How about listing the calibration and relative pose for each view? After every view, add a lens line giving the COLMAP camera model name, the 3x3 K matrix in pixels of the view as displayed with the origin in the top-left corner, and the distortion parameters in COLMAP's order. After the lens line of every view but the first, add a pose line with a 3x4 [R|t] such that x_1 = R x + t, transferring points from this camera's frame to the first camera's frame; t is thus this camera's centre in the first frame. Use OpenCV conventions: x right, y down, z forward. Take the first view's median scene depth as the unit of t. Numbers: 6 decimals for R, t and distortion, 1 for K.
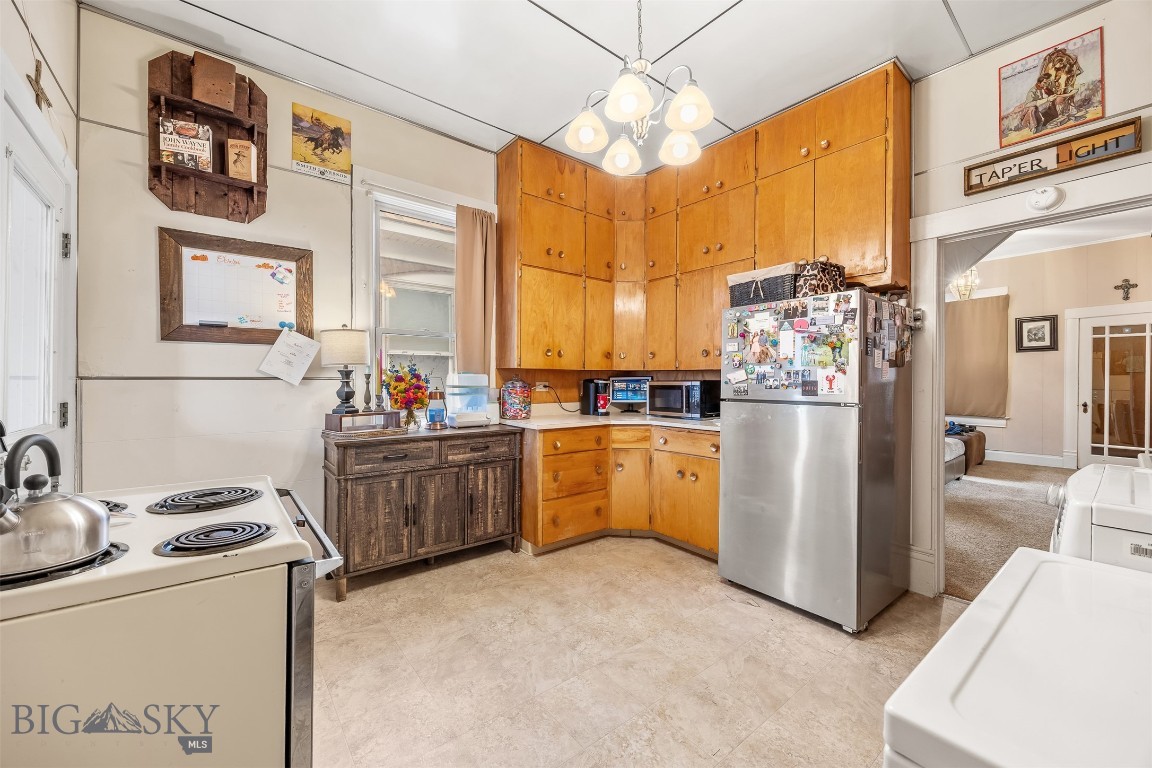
lens RADIAL K [[449.9, 0, 574.2], [0, 449.9, 381.1], [0, 0, 1]] dist [-0.005311, -0.001067]
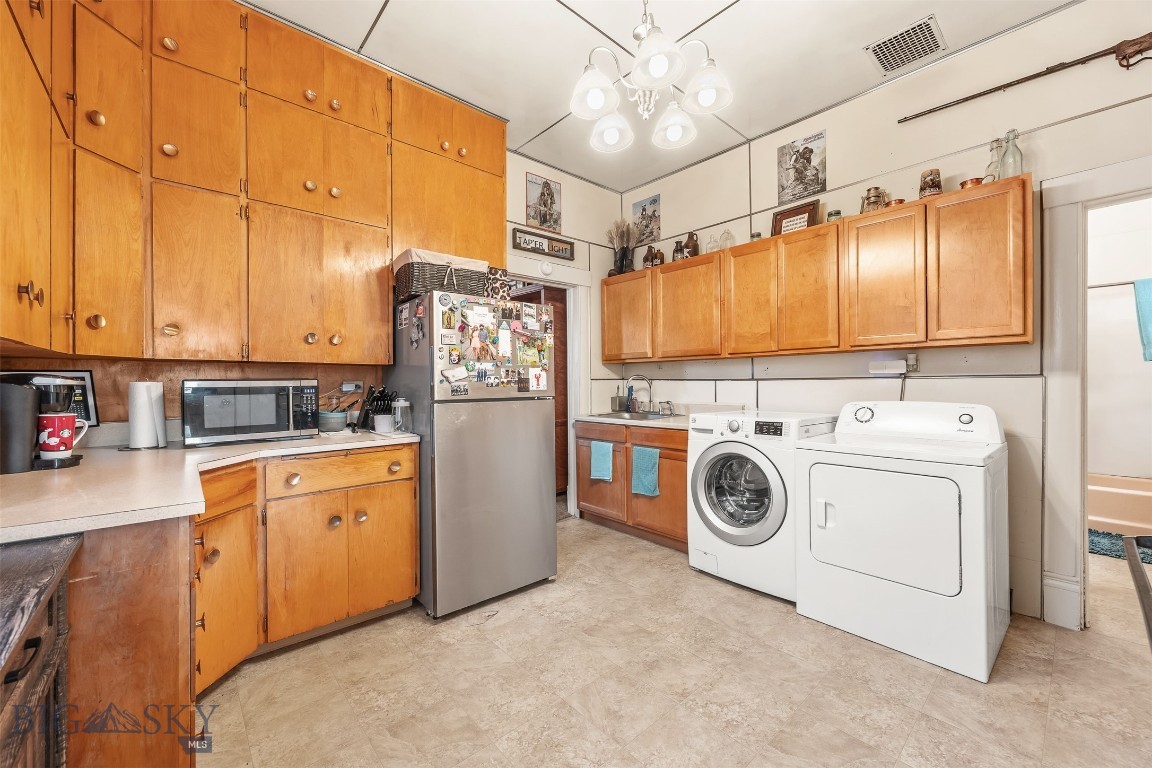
lens RADIAL K [[449.9, 0, 580.1], [0, 449.9, 382.4], [0, 0, 1]] dist [-0.005311, -0.001067]
pose [[-0.062471, -0.008623, 0.998010, -0.536426], [0.004014, 0.999952, 0.008891, -0.000163], [-0.998039, 0.004561, -0.062434, 0.838847]]
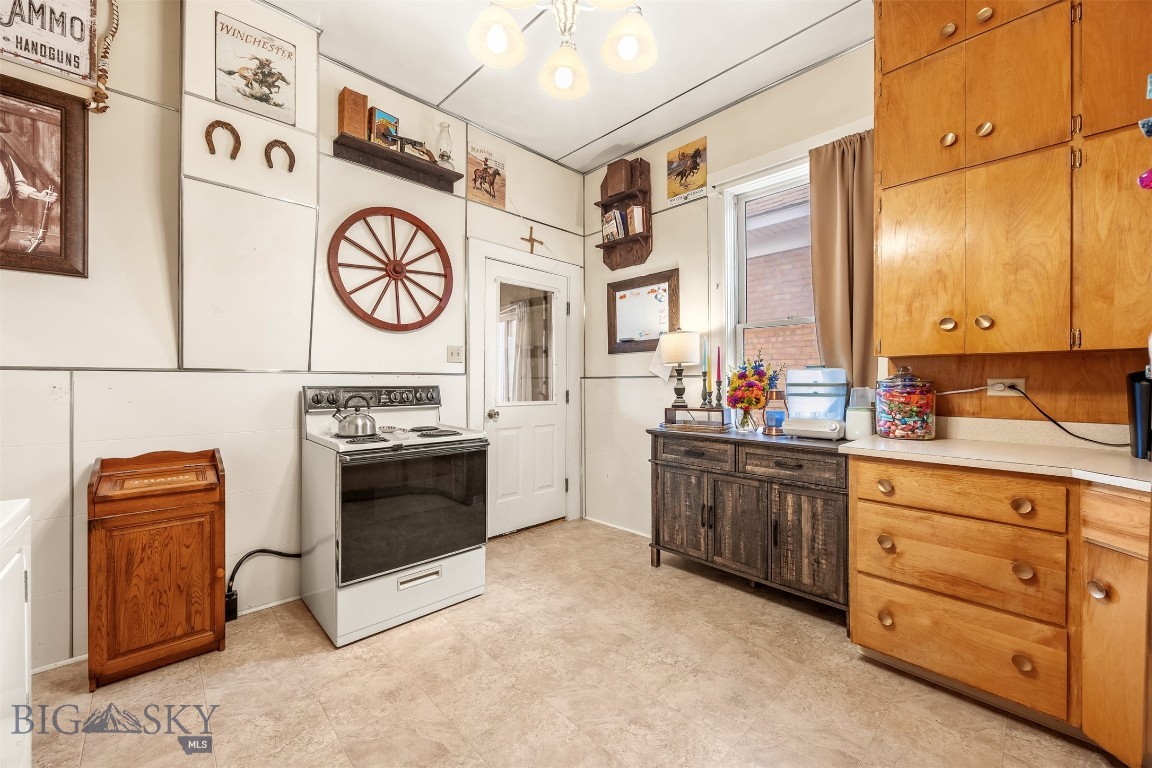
lens RADIAL K [[449.9, 0, 578.9], [0, 449.9, 383.1], [0, 0, 1]] dist [-0.005311, -0.001067]
pose [[0.081258, 0.001229, -0.996692, 0.800567], [-0.002188, 0.999997, 0.001055, 0.014793], [0.996691, 0.002096, 0.081260, 0.897054]]
